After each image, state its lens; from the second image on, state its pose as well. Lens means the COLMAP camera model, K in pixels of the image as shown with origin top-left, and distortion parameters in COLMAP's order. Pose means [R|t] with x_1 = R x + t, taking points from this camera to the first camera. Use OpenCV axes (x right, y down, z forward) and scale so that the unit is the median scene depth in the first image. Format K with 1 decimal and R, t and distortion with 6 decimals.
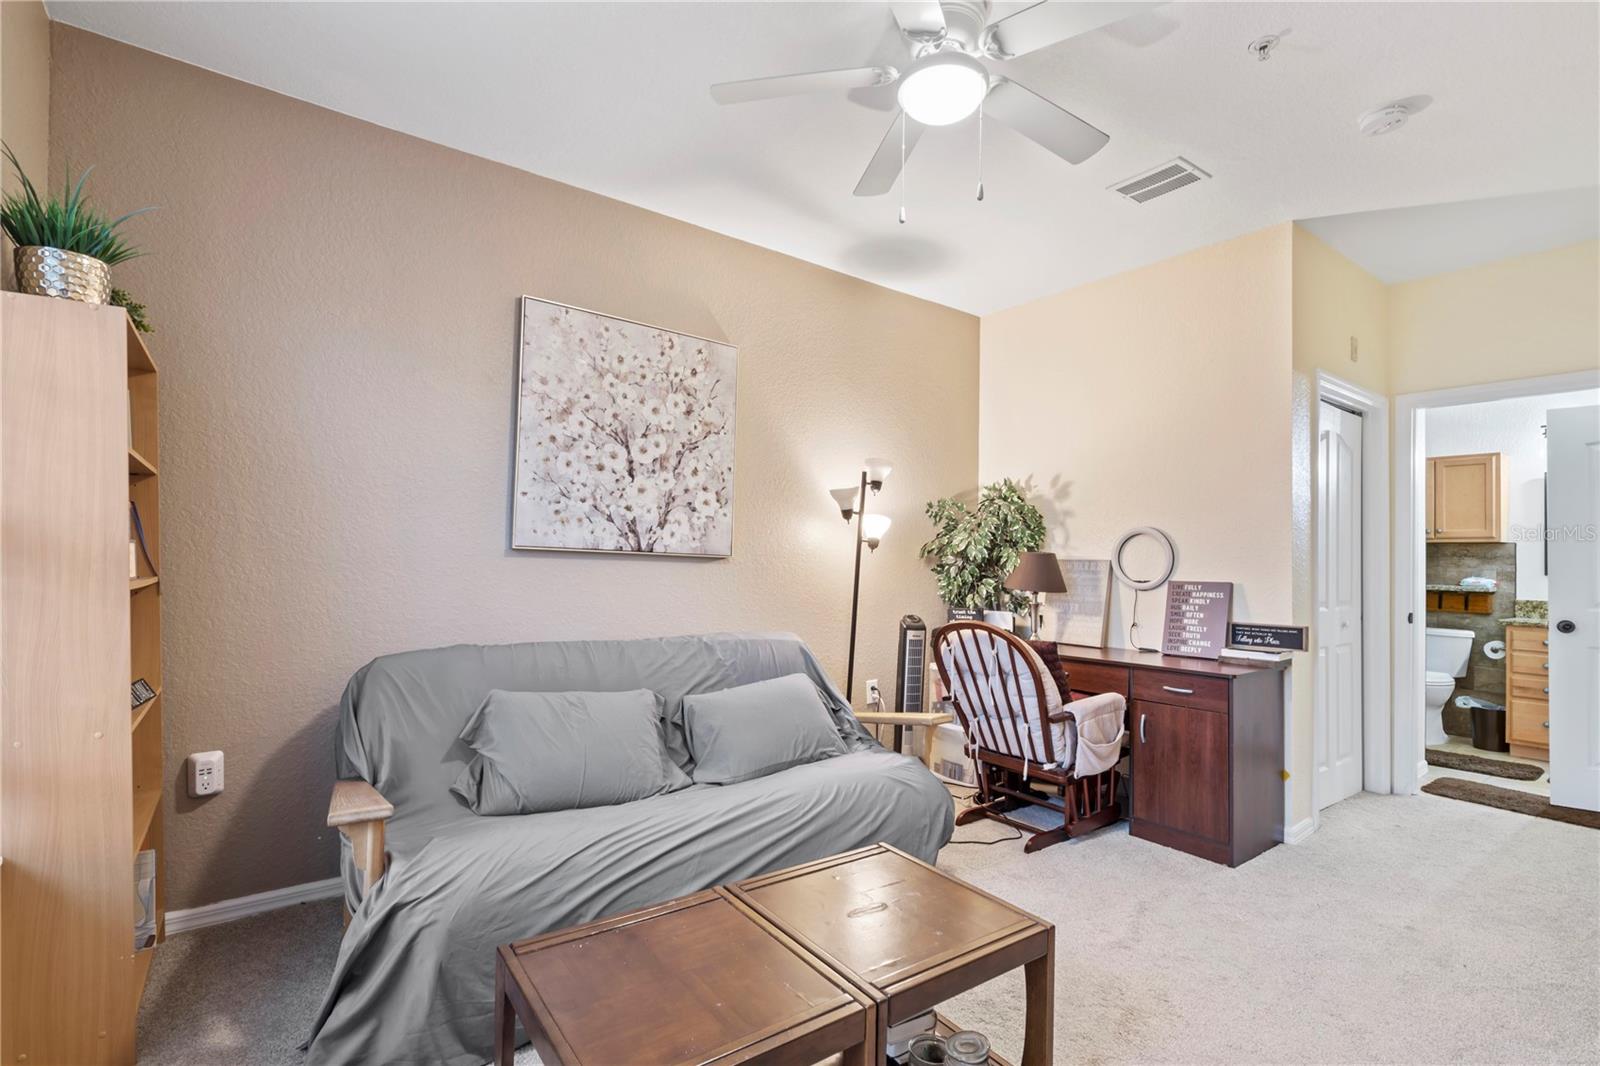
lens RADIAL K [[725.7, 0, 800.0], [0, 725.7, 545.2], [0, 0, 1]] dist [-0.008008, 0.004315]
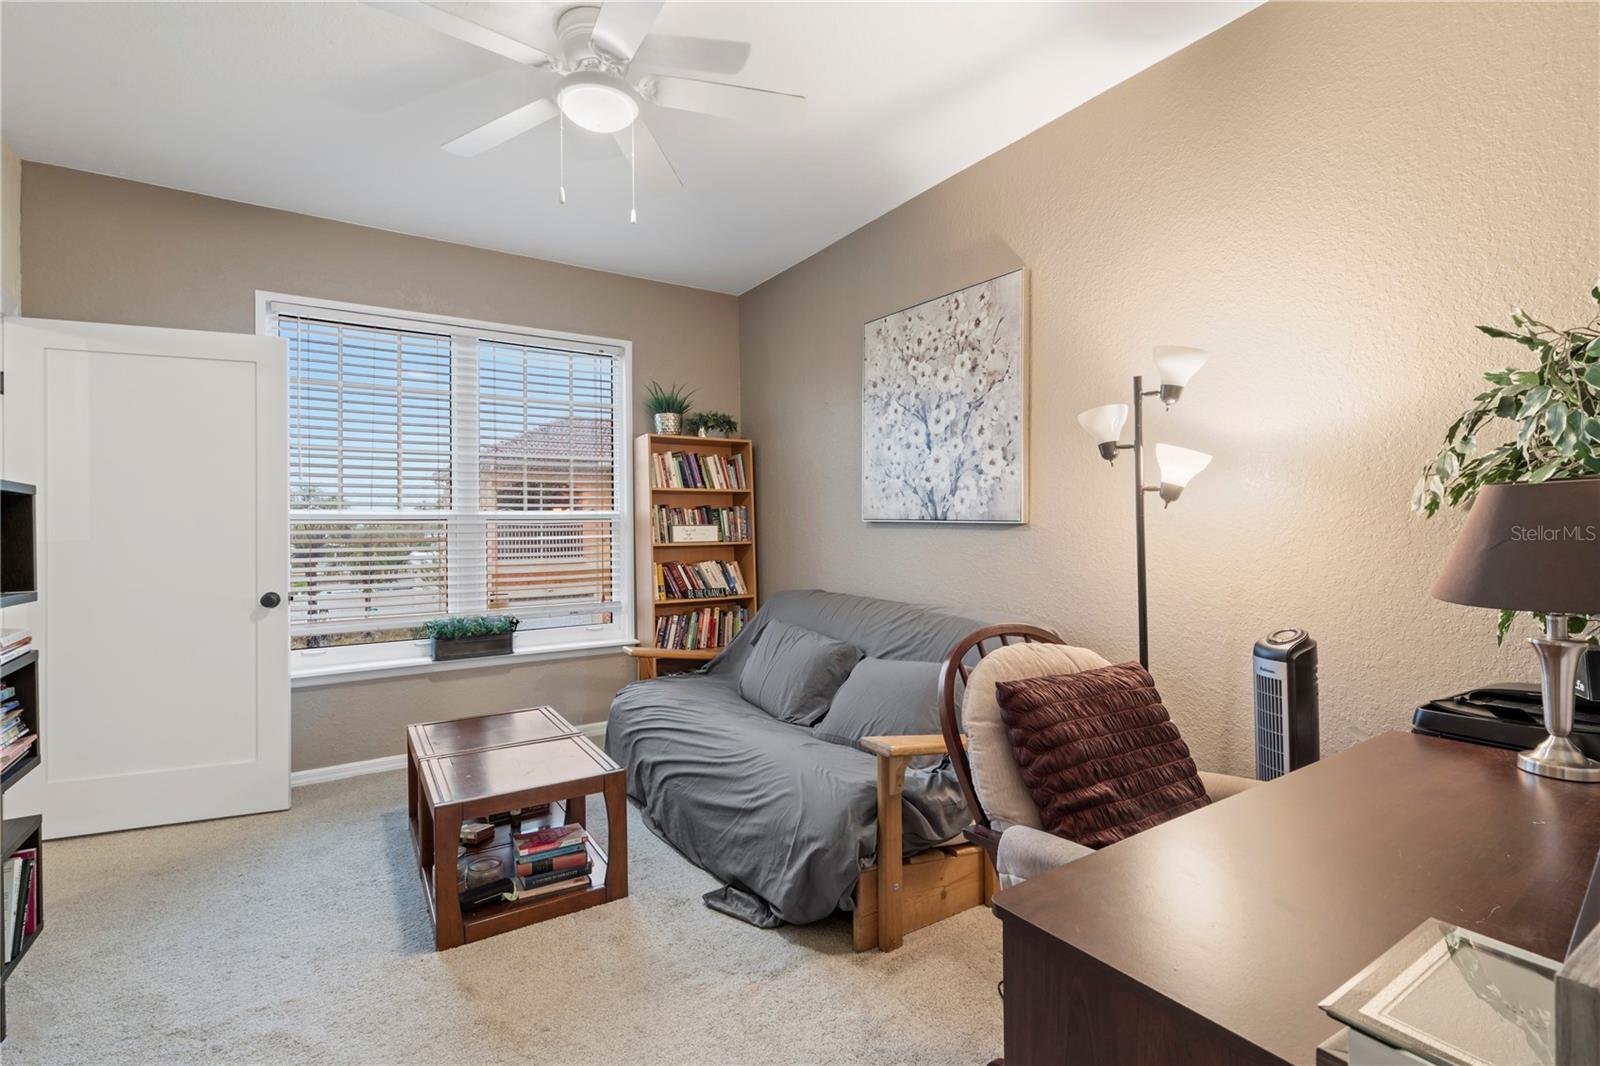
lens RADIAL K [[725.7, 0, 803.7], [0, 725.7, 516.6], [0, 0, 1]] dist [-0.008008, 0.004315]
pose [[-0.040925, -0.026416, -0.998813, 0.803278], [0.036692, 0.998936, -0.027923, 0.025447], [0.998488, -0.037792, -0.039912, 0.839845]]
